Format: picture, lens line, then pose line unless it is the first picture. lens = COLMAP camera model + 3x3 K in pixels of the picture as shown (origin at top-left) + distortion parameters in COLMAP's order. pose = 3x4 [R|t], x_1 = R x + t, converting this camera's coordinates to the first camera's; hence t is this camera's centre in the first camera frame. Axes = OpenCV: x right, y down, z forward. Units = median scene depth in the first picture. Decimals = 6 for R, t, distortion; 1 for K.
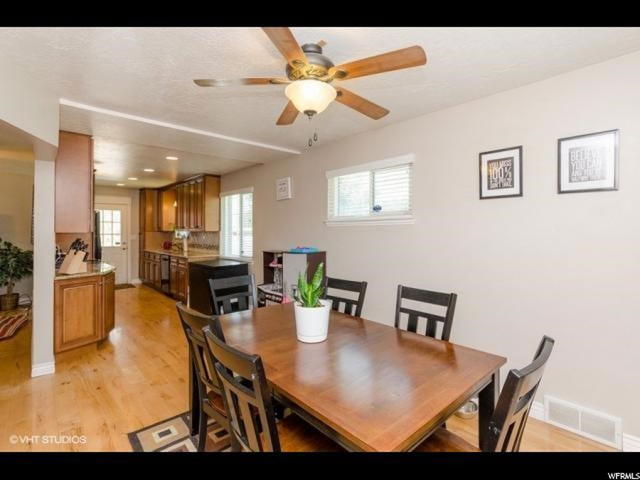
lens RADIAL K [[315.7, 0, 320.0], [0, 315.7, 240.0], [0, 0, 1]] dist [0.001913, 0.000112]
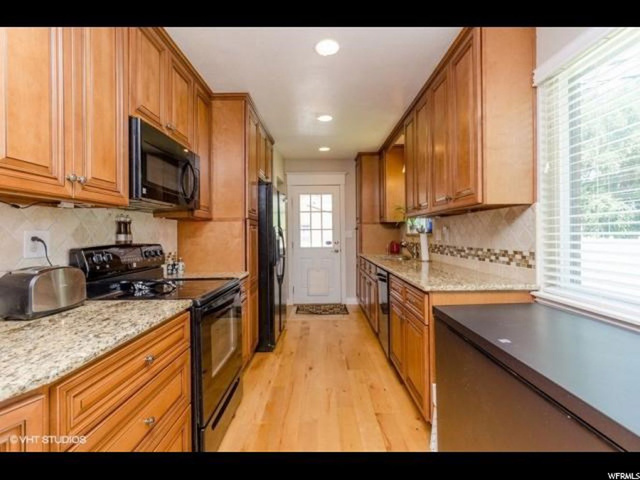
lens RADIAL K [[297.7, 0, 328.8], [0, 297.7, 230.2], [0, 0, 1]] dist [-0.000551, -0.000078]
pose [[0.753061, -0.018638, -0.657686, -0.219722], [-0.003039, 0.999490, -0.031804, 0.003855], [0.657943, 0.025948, 0.752620, 0.521259]]
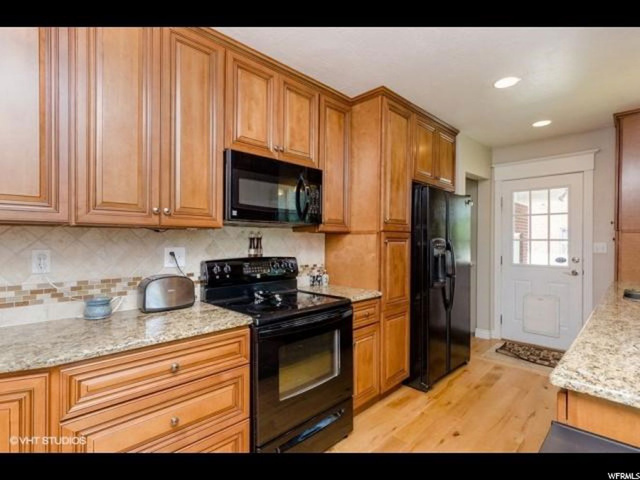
lens RADIAL K [[315.7, 0, 320.0], [0, 315.7, 240.0], [0, 0, 1]] dist [0.001913, 0.000112]
pose [[0.057098, -0.002624, -0.998365, -0.204141], [-0.025373, 0.999670, -0.004078, -0.007656], [0.998046, 0.025564, 0.057013, 0.629828]]
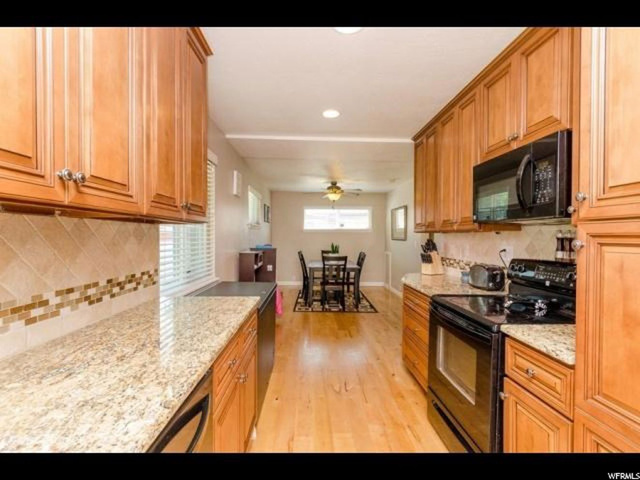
lens RADIAL K [[315.7, 0, 320.0], [0, 315.7, 240.0], [0, 0, 1]] dist [0.001913, 0.000112]
pose [[-0.763132, -0.010651, 0.646155, -0.496969], [0.008397, 0.999616, 0.026395, -0.015016], [-0.646188, 0.025568, -0.762750, 0.870754]]
